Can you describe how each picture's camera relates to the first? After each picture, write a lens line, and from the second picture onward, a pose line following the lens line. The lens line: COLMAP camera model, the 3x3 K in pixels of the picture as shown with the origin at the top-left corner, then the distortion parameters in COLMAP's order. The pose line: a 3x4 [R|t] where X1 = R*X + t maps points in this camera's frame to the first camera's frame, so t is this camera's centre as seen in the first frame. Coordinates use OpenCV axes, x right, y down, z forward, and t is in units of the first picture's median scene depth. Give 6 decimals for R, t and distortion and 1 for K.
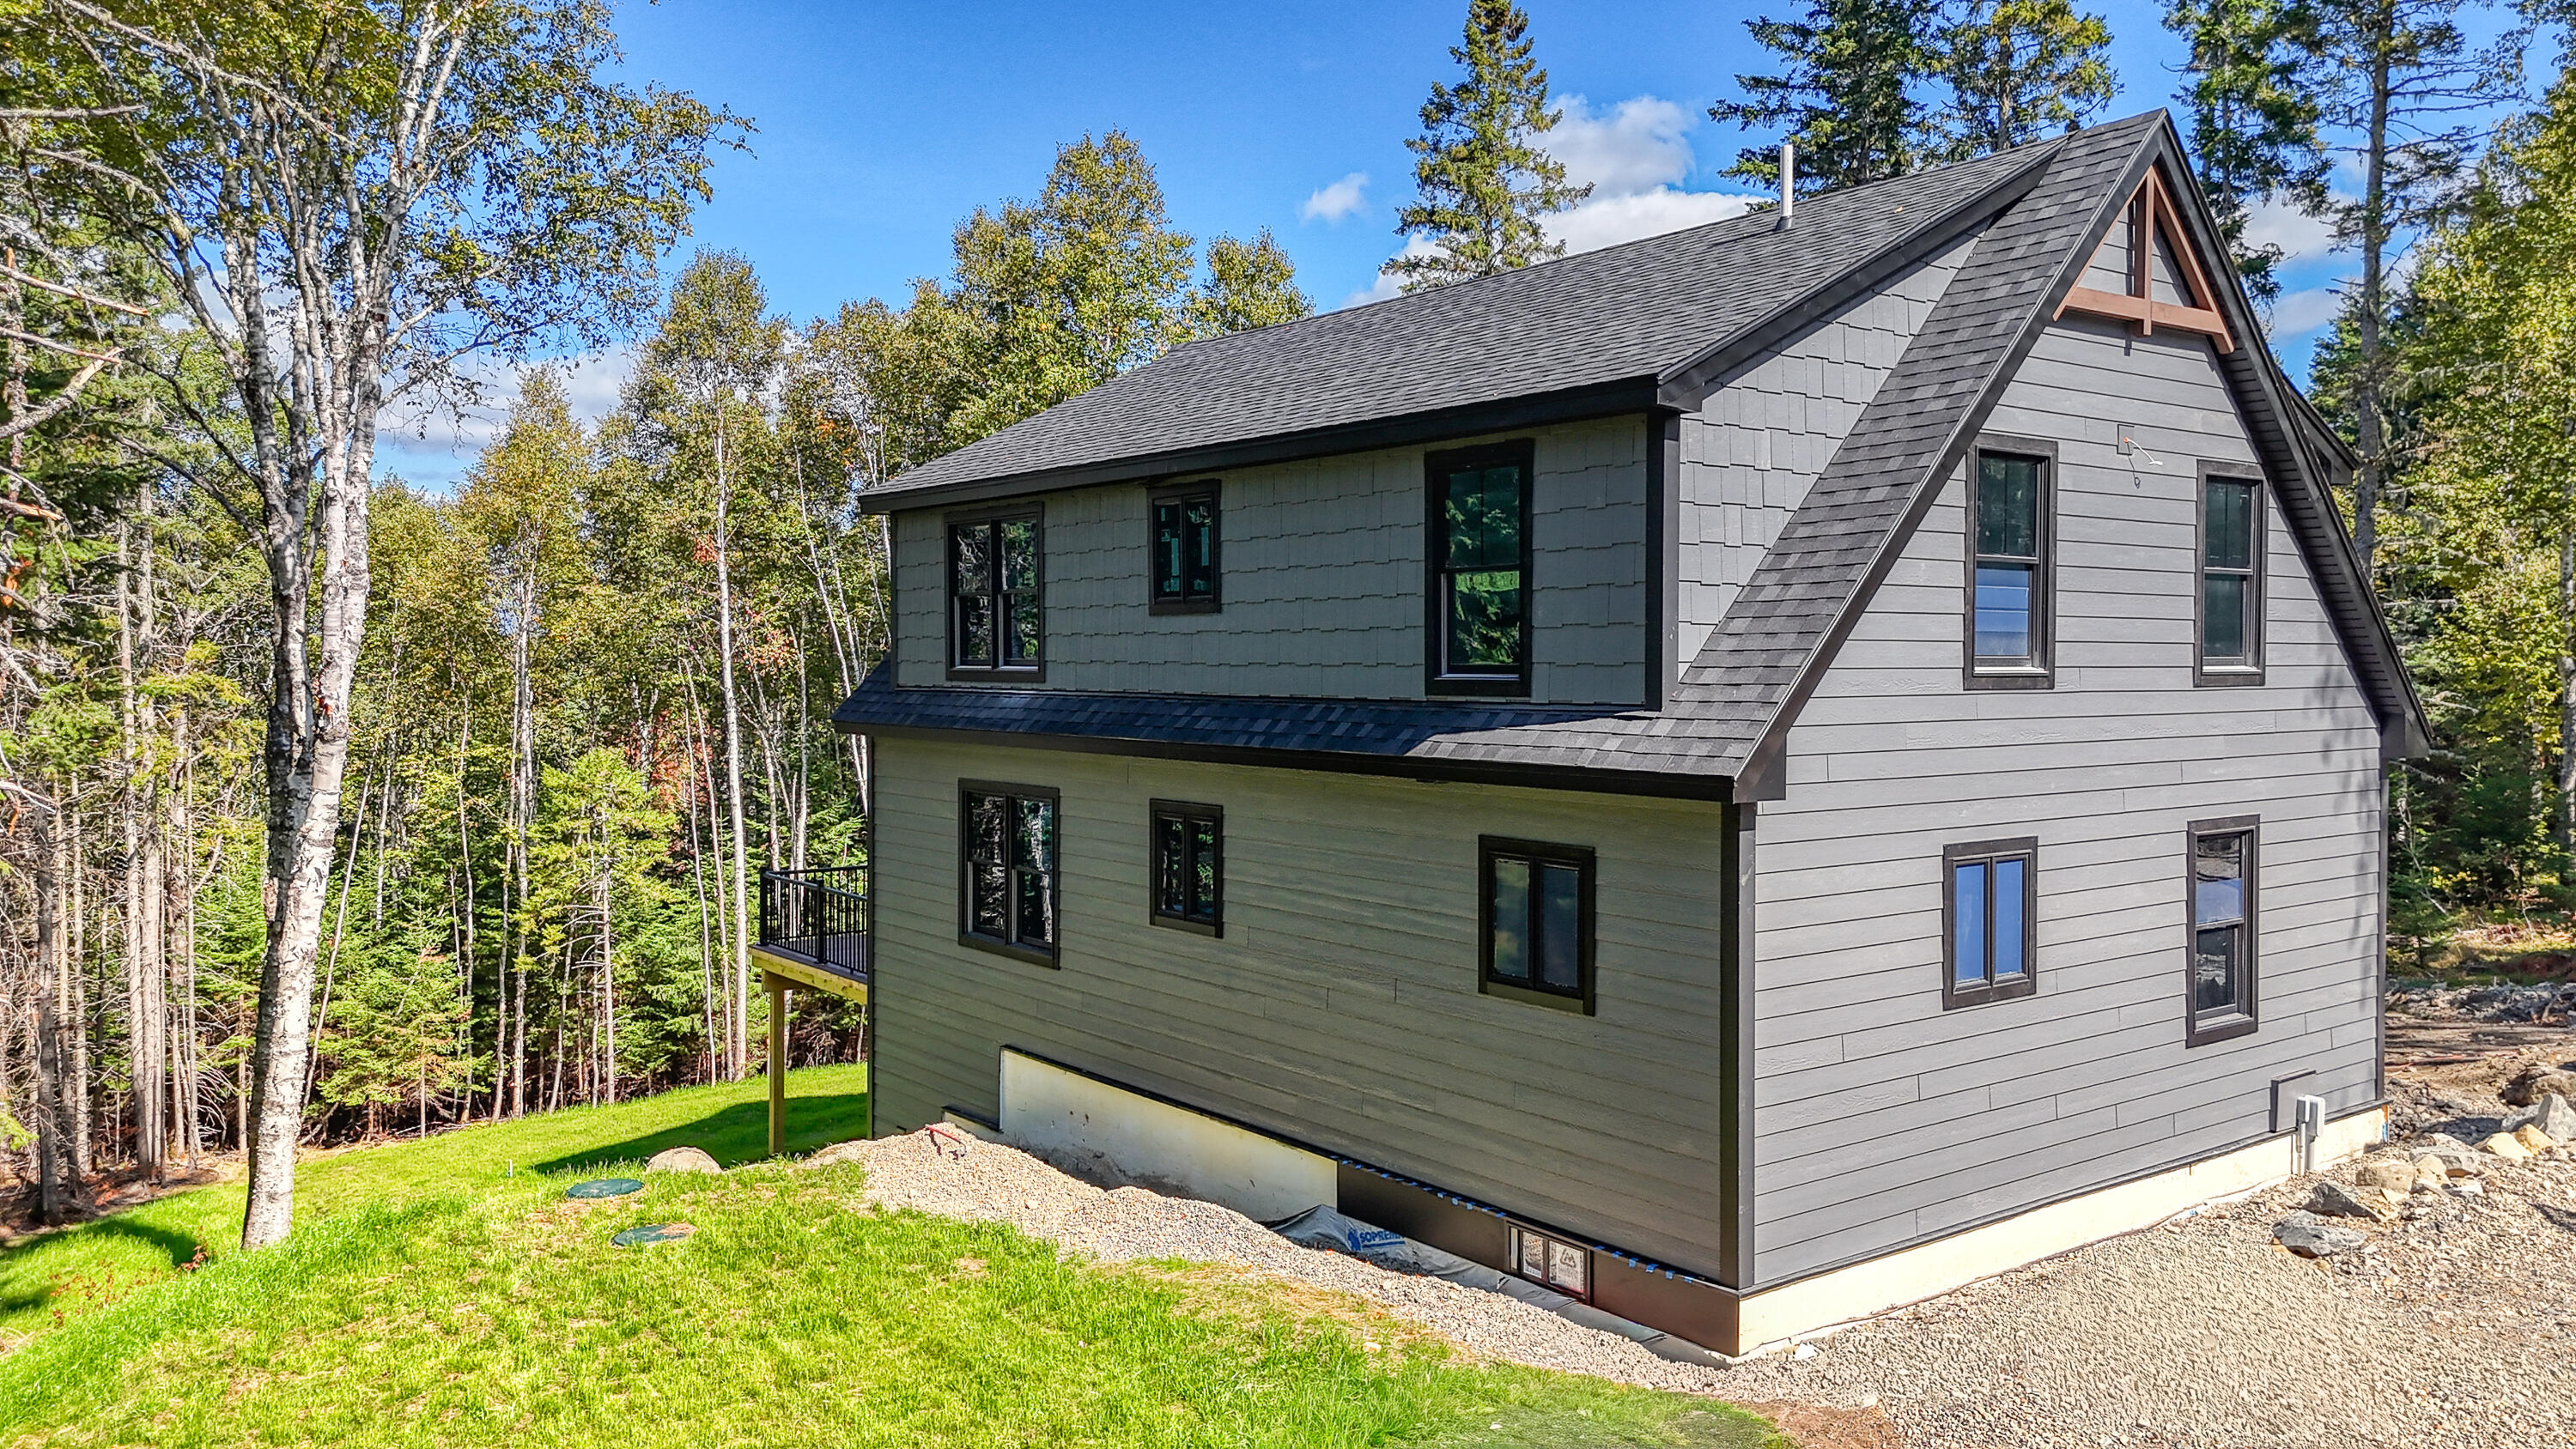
lens RADIAL K [[1886.1, 0, 1291.6], [0, 1886.1, 727.7], [0, 0, 1]] dist [0.060443, -0.018252]
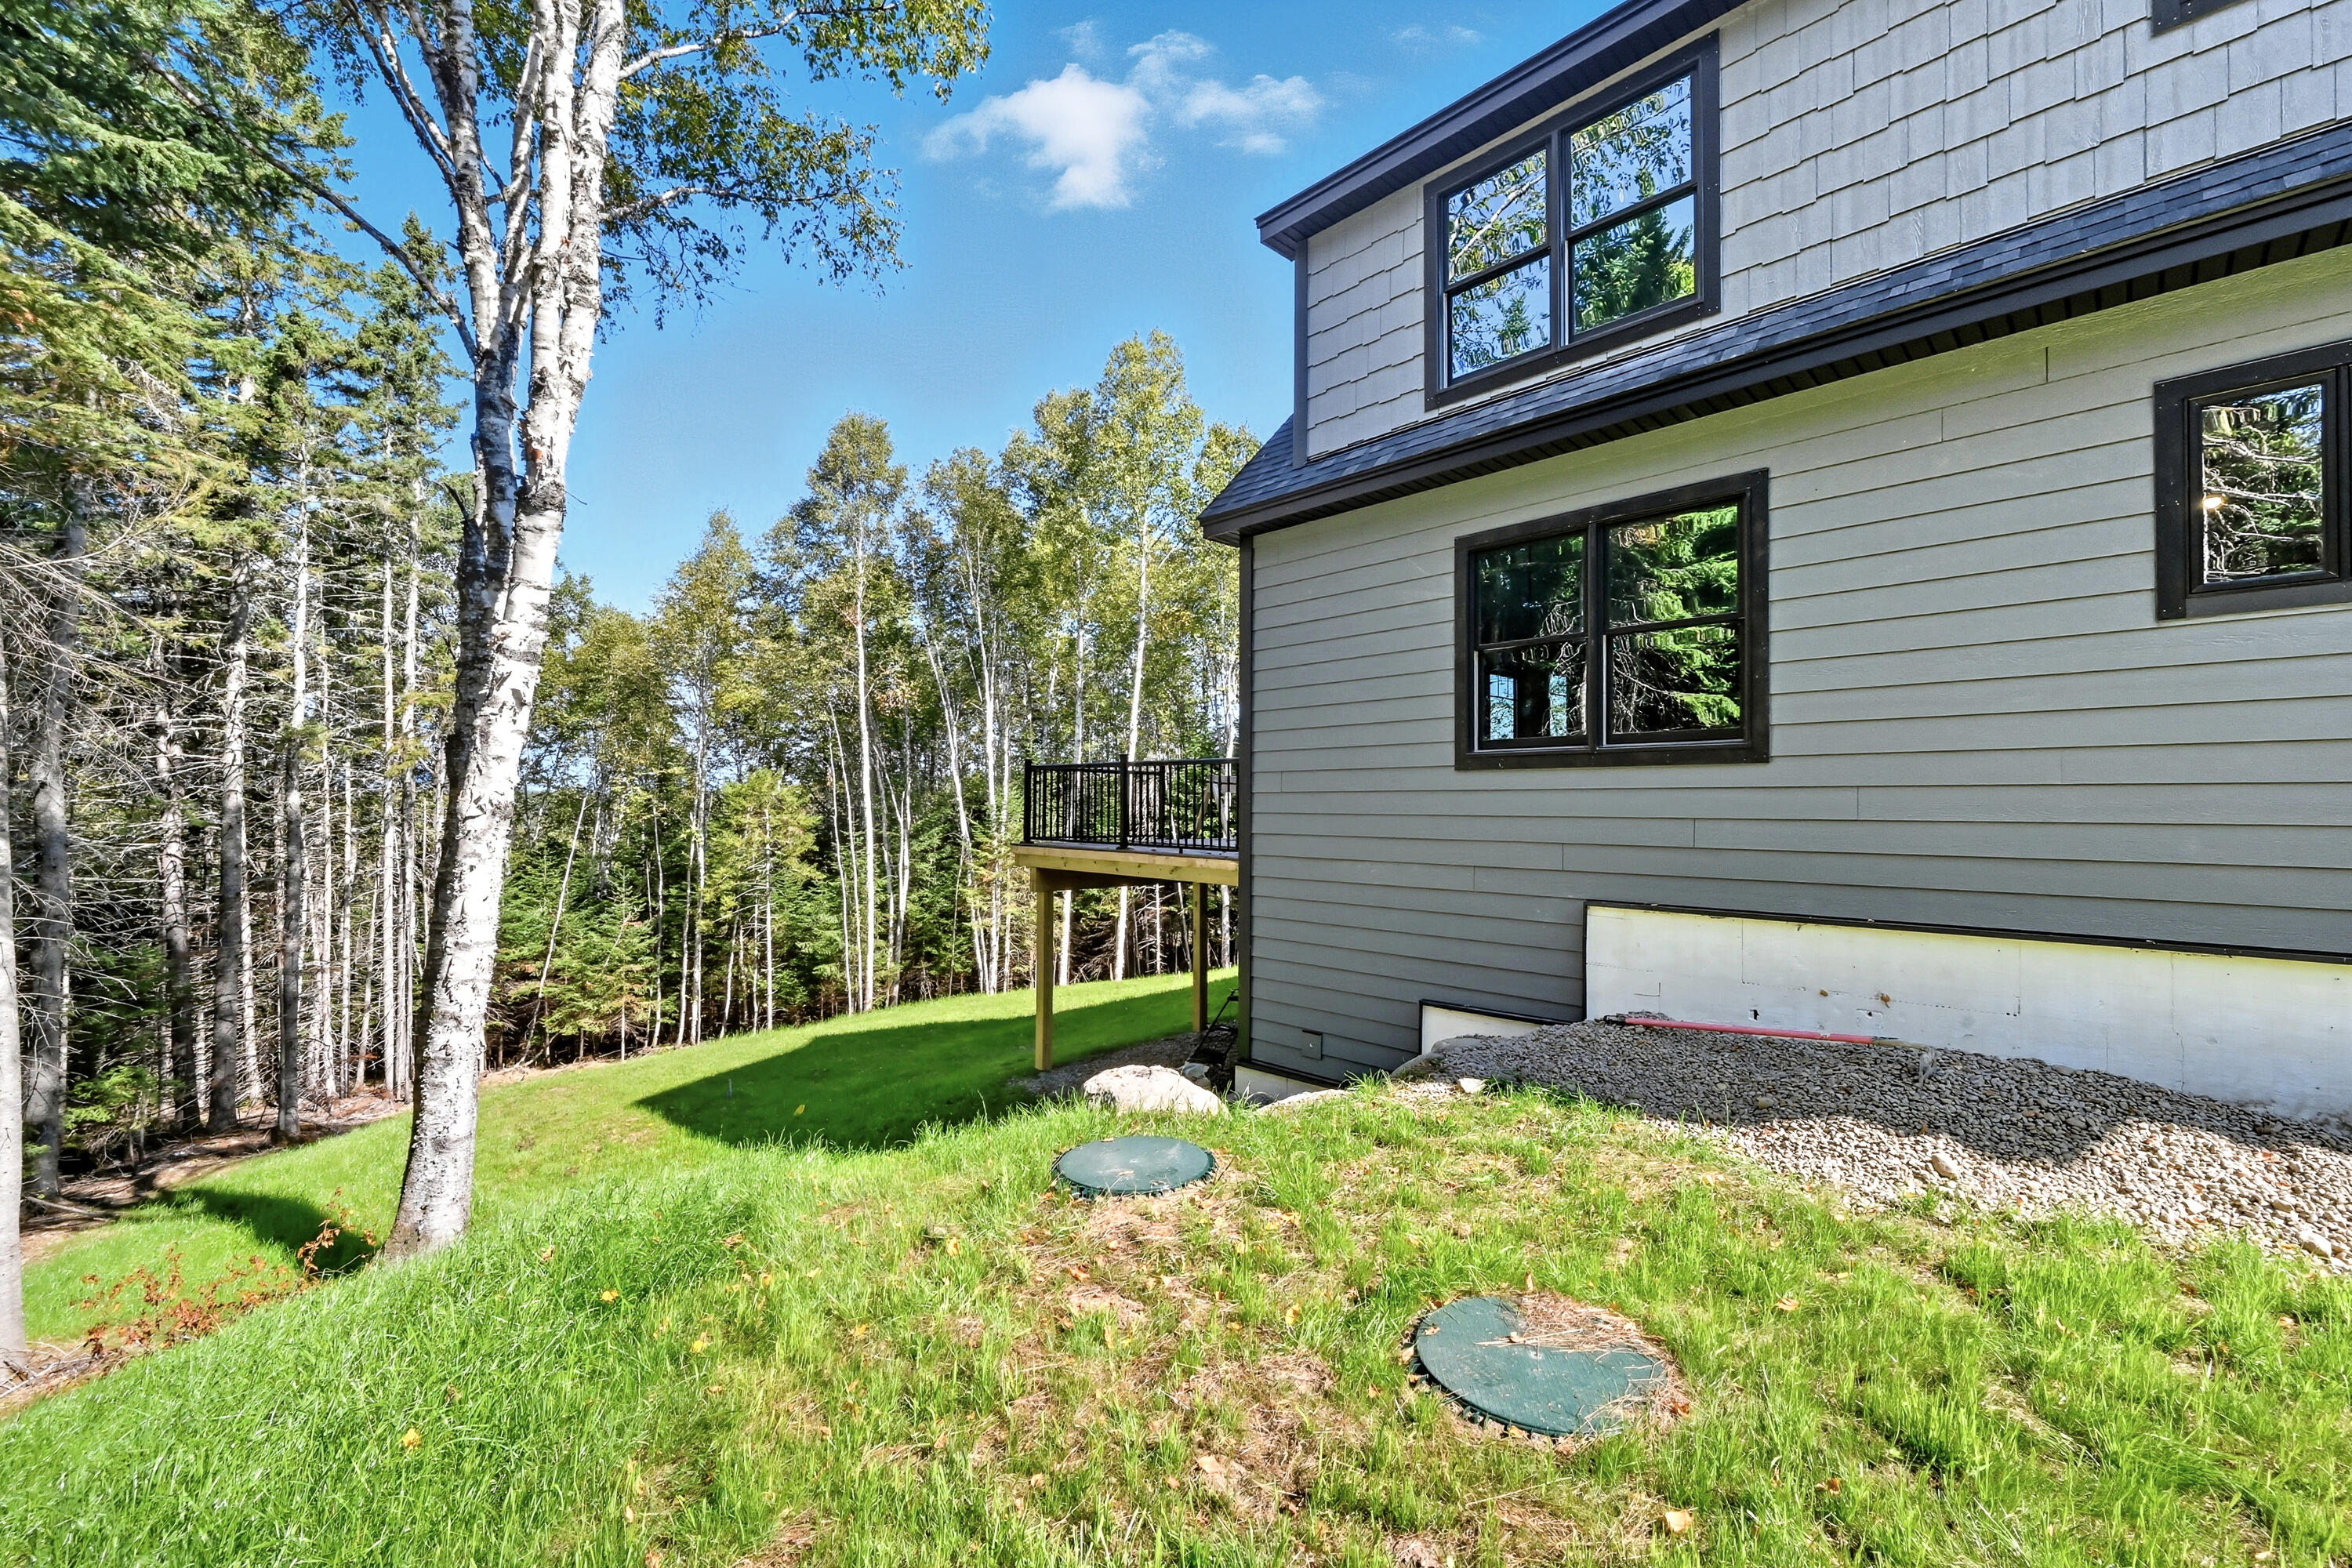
lens RADIAL K [[961.0, 0, 1192.3], [0, 961.0, 794.6], [0, 0, 1]] dist [-0.003387, 0.000323]
pose [[0.993482, 0.005765, 0.113845, -0.157463], [-0.000629, 0.998983, -0.045093, 0.069539], [-0.113989, 0.044727, 0.992475, 0.326272]]
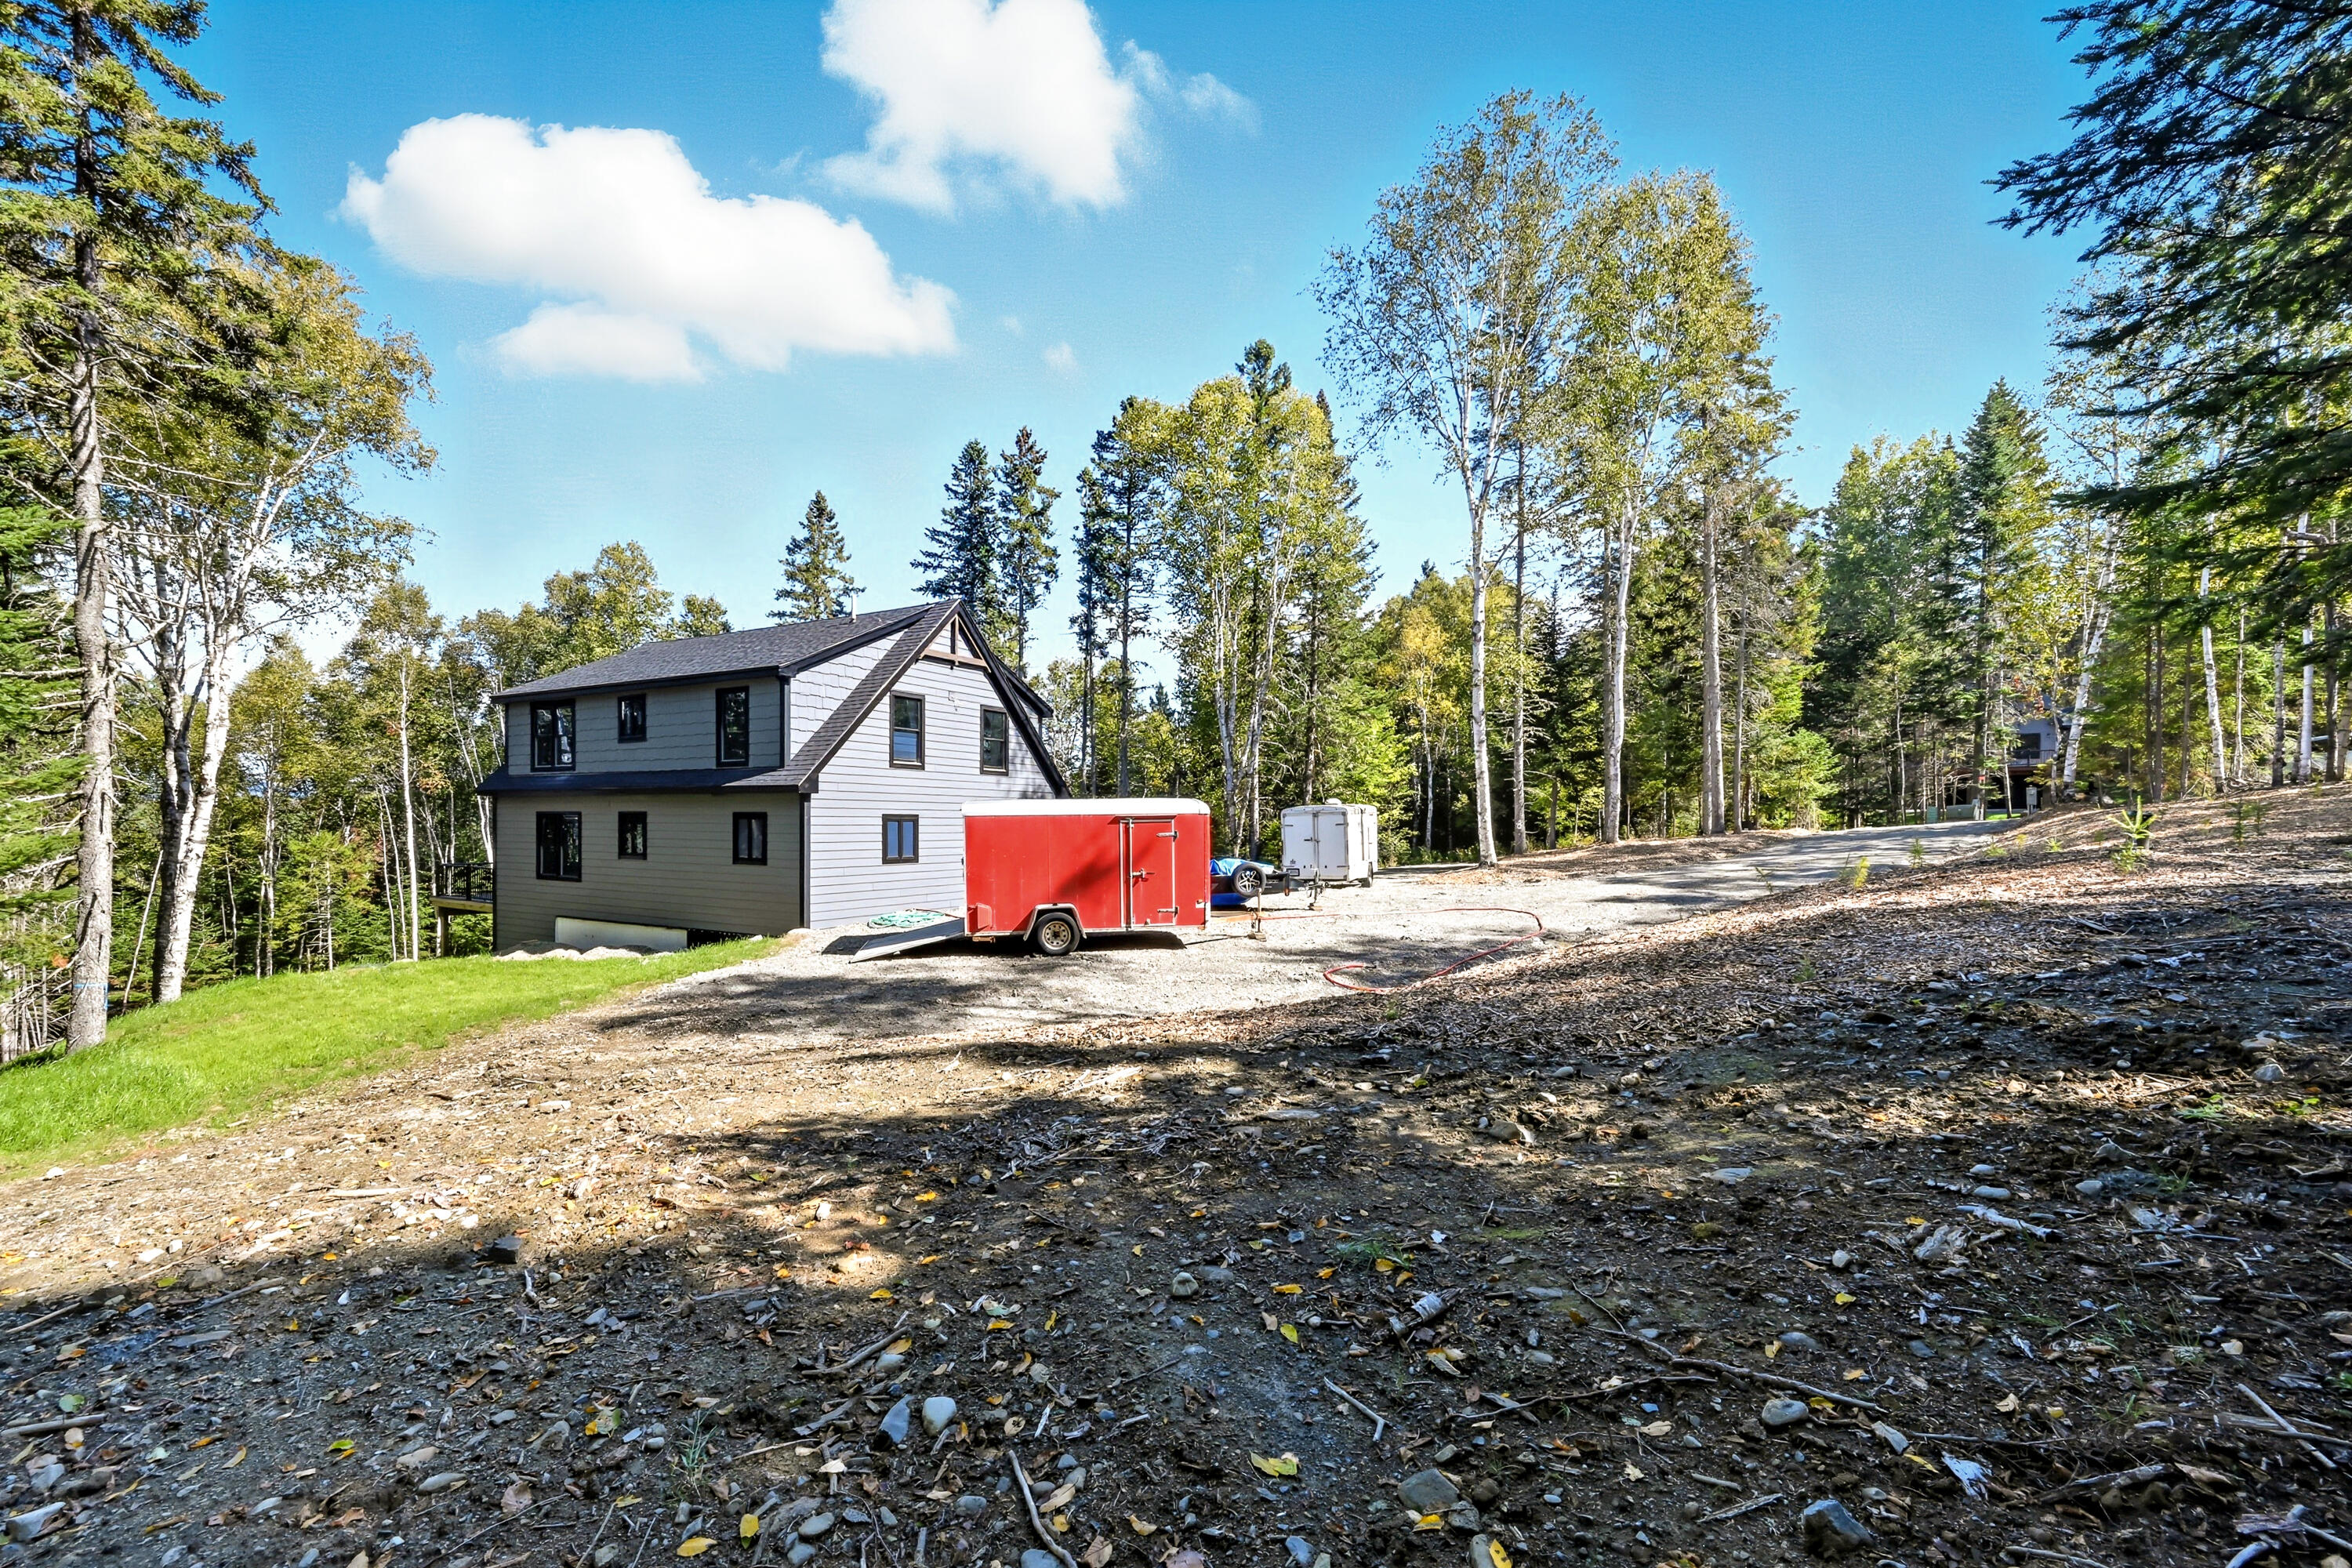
lens RADIAL K [[961.0, 0, 1165.5], [0, 961.0, 833.8], [0, 0, 1]] dist [-0.003387, 0.000323]
pose [[0.923541, 0.001132, 0.383498, 0.050723], [0.006391, 0.999811, -0.018342, 0.041780], [-0.383447, 0.019391, 0.923359, -0.234554]]
